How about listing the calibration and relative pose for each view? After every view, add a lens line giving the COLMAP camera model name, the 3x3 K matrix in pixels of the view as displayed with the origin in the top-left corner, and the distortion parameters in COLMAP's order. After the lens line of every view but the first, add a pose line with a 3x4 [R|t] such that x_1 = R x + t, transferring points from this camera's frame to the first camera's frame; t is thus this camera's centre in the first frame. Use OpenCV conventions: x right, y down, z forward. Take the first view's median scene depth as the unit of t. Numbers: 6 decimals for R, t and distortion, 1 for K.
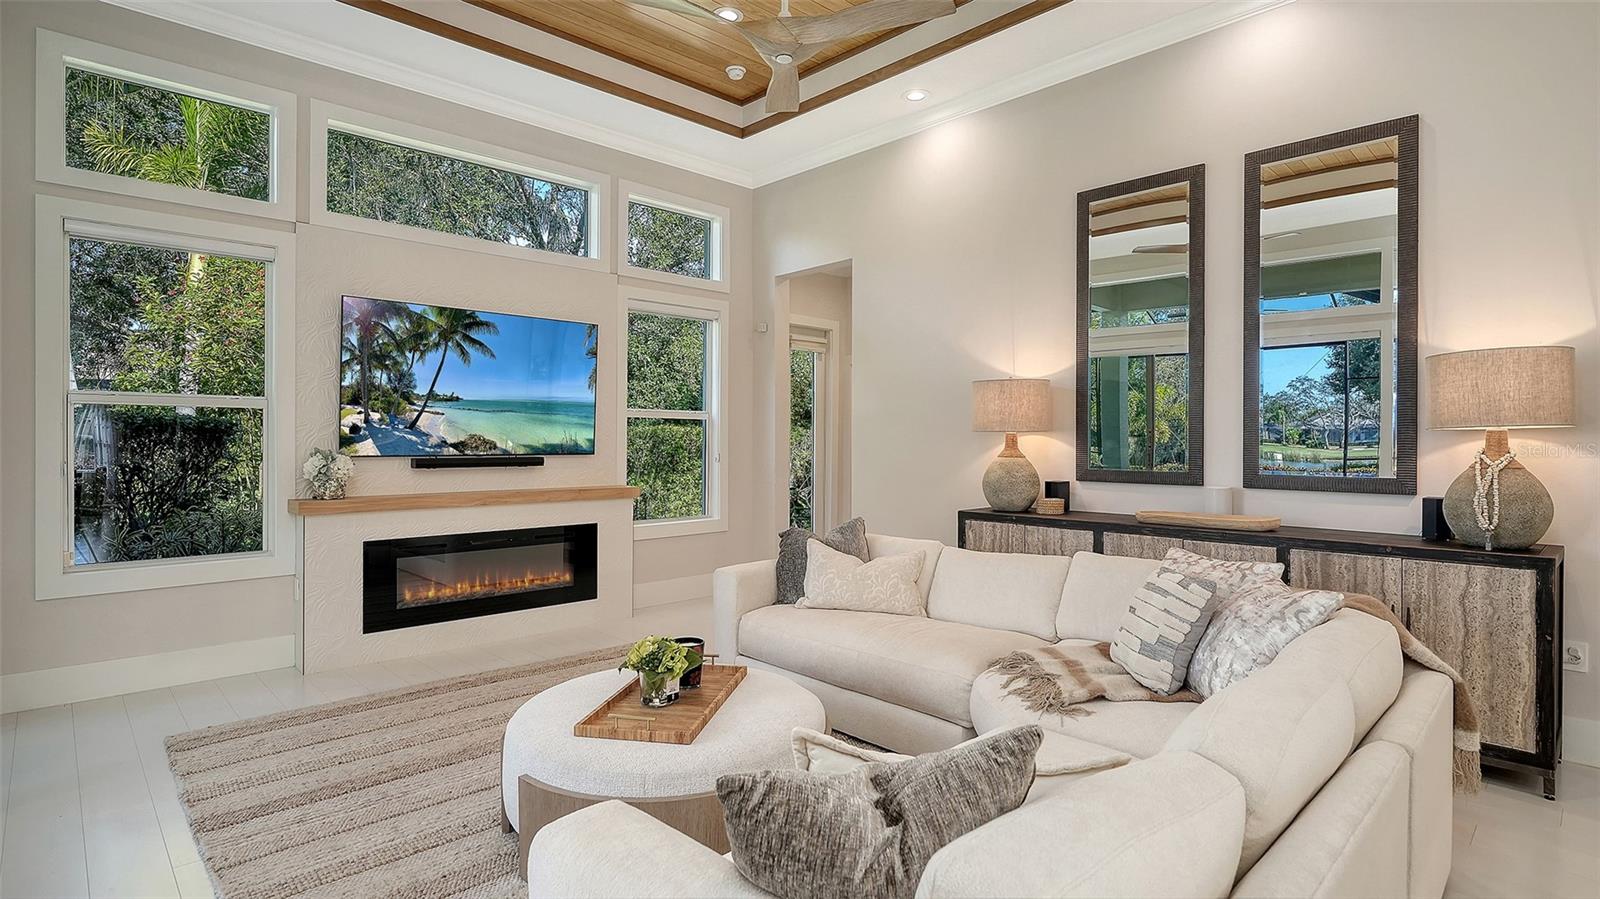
lens RADIAL K [[780.6, 0, 800.0], [0, 780.6, 449.5], [0, 0, 1]] dist [-0.010163, -0.000069]
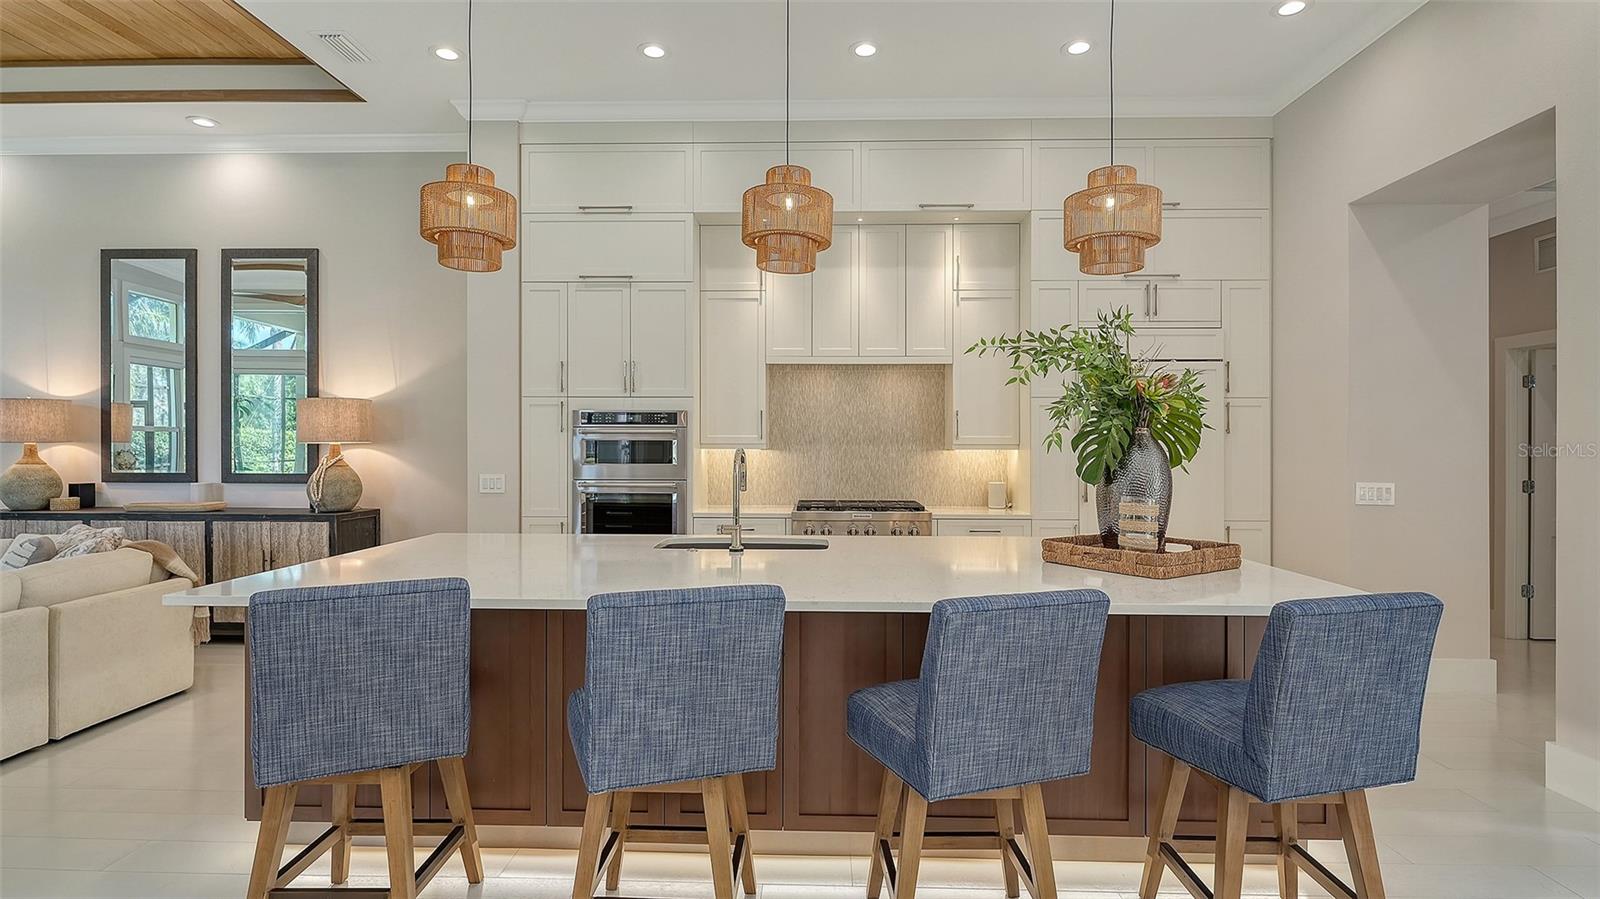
lens RADIAL K [[754.5, 0, 800.0], [0, 754.5, 449.5], [0, 0, 1]] dist [-0.000391, 0.000277]
pose [[0.721124, -0.008364, 0.692755, 0.322380], [0.008868, 0.999957, 0.002842, -0.004908], [-0.692749, 0.004094, 0.721167, -0.633697]]
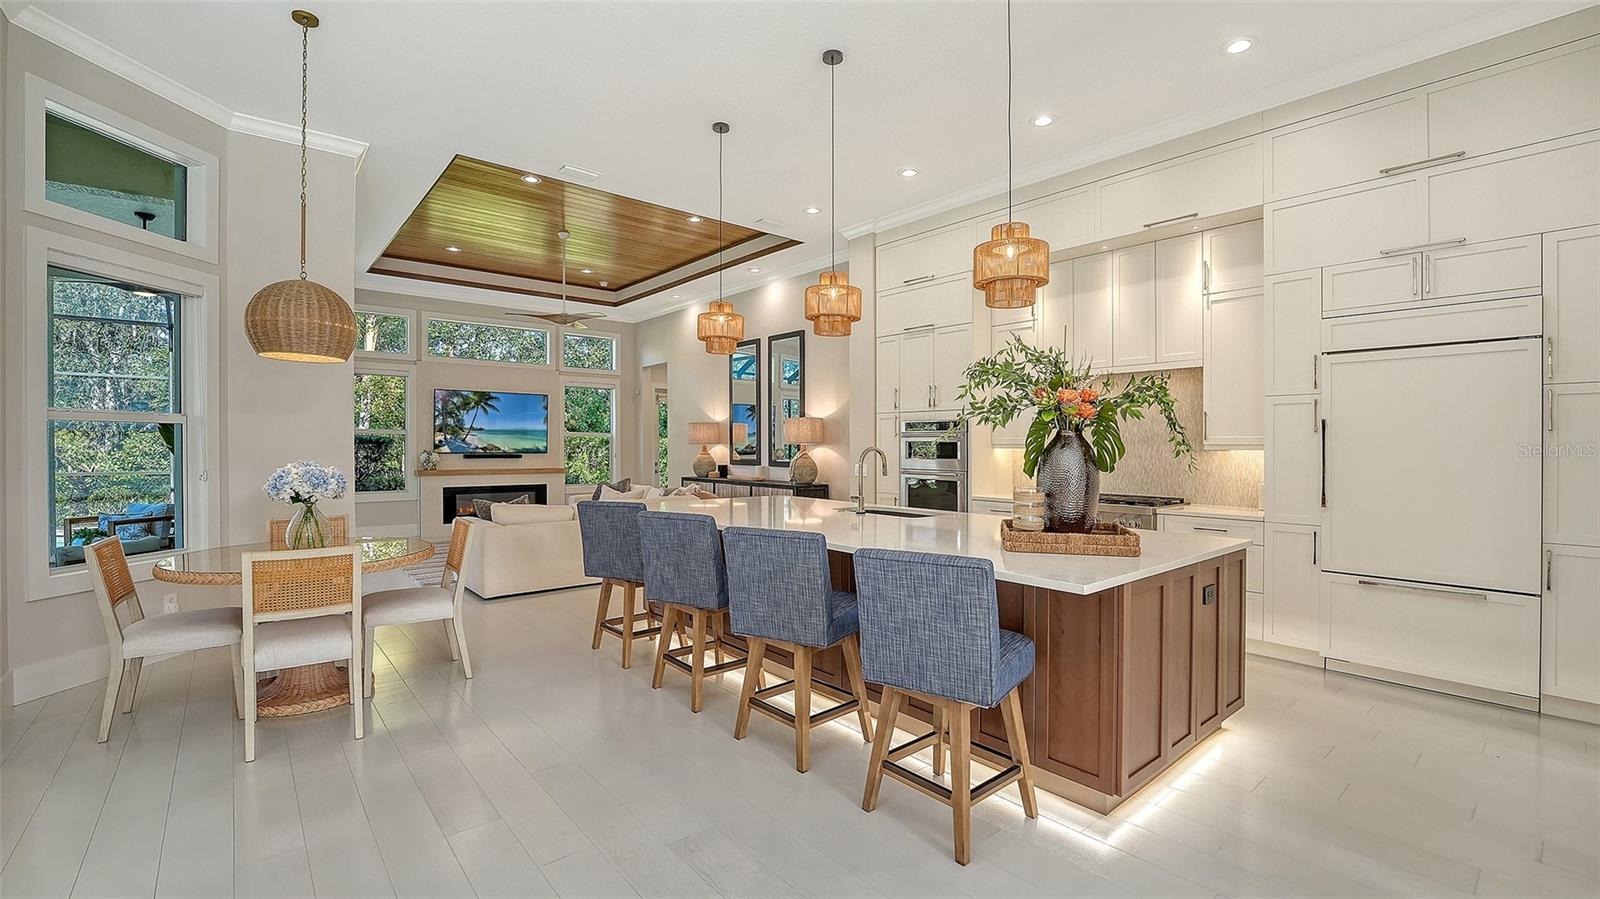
lens RADIAL K [[691.1, 0, 800.0], [0, 691.1, 449.5], [0, 0, 1]] dist [-0.003374, -0.000199]
pose [[0.996588, 0.003581, -0.082457, 0.737574], [-0.004250, 0.999959, -0.007938, 0.009856], [0.082425, 0.008261, 0.996563, -1.076812]]
